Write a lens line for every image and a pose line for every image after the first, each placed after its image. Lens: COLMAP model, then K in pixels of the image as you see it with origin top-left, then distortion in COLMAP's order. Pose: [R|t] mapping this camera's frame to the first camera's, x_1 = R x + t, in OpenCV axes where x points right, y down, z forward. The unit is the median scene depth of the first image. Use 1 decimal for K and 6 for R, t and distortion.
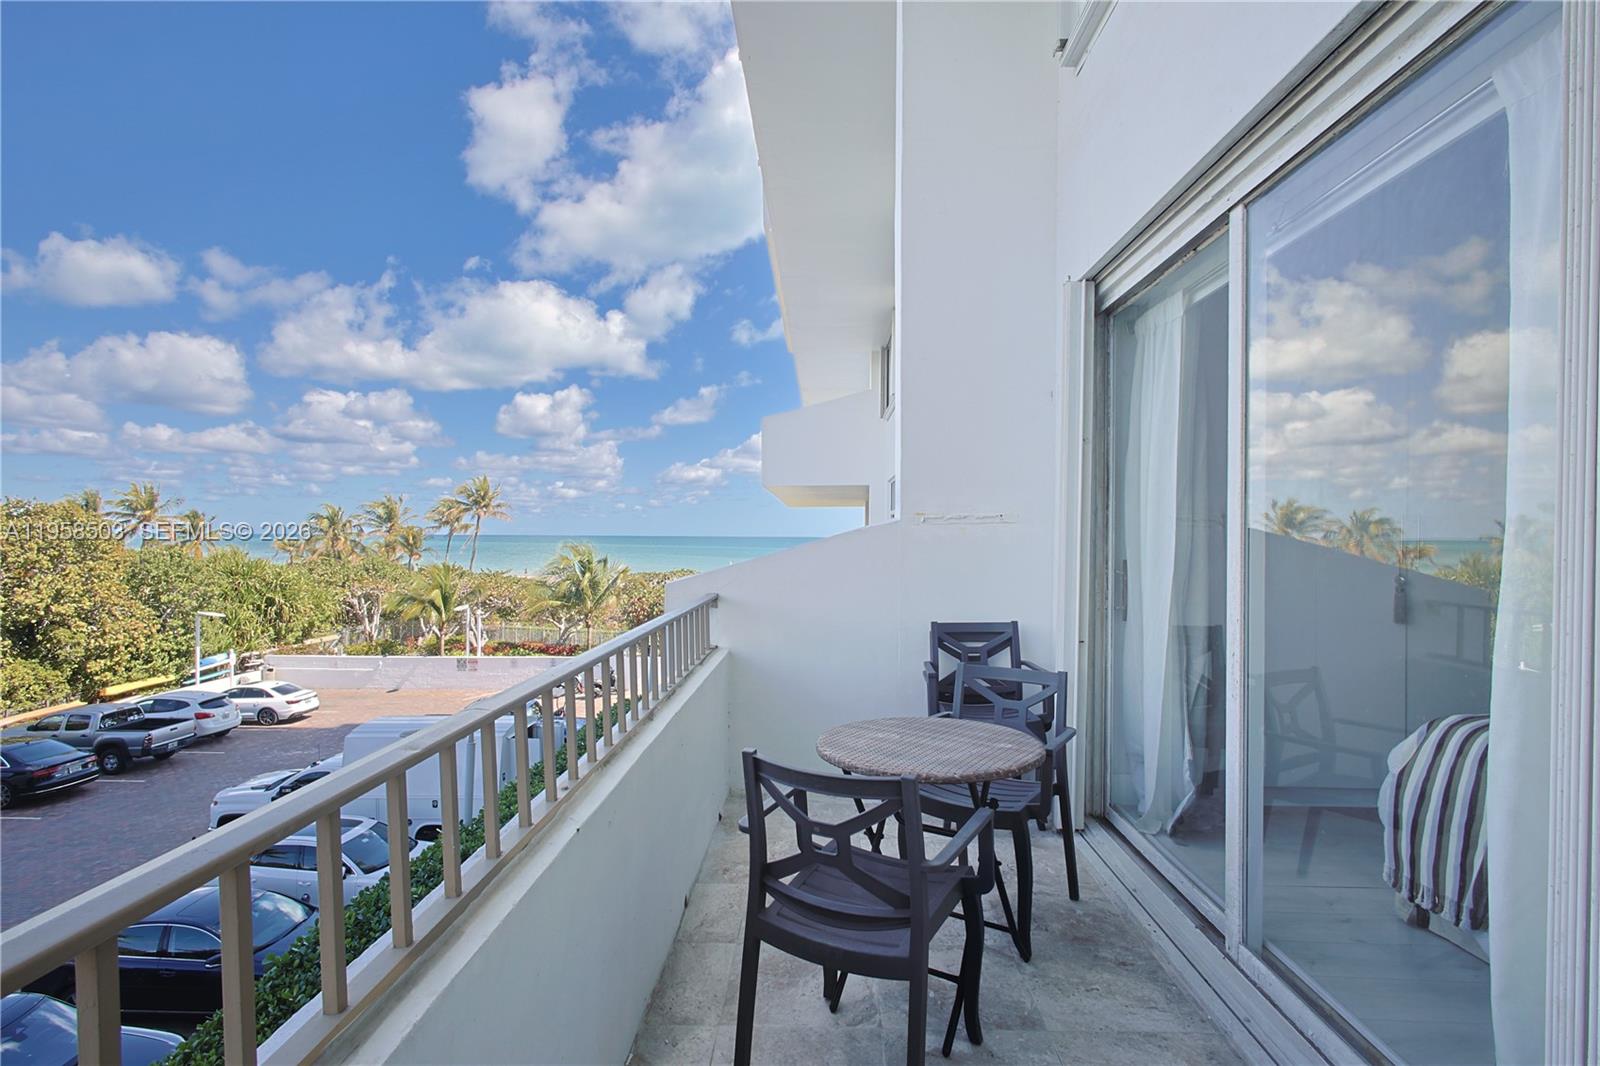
lens RADIAL K [[770.4, 0, 793.0], [0, 770.4, 541.3], [0, 0, 1]] dist [0.001245, 0.000860]
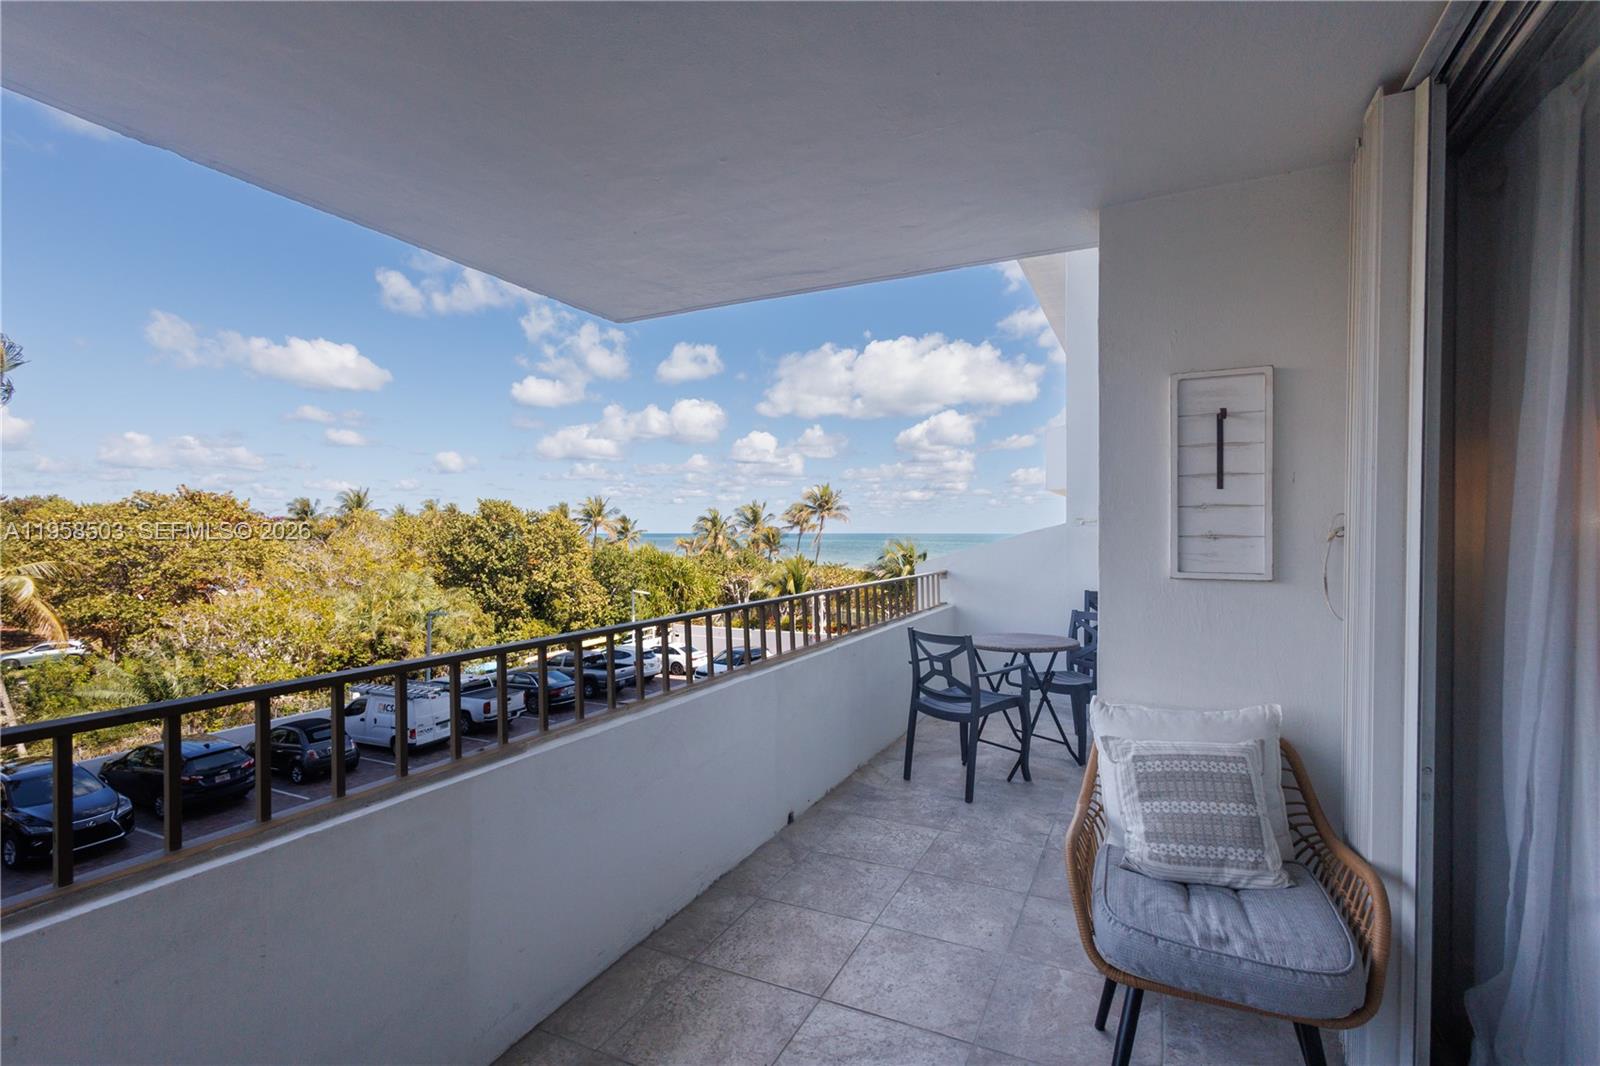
lens RADIAL K [[770.4, 0, 793.0], [0, 770.4, 541.3], [0, 0, 1]] dist [0.001245, 0.000860]
pose [[0.909275, 0.000660, -0.416196, 0.056039], [0.000736, 0.999995, 0.003194, -0.000094], [0.416196, -0.003211, 0.909269, -0.121474]]
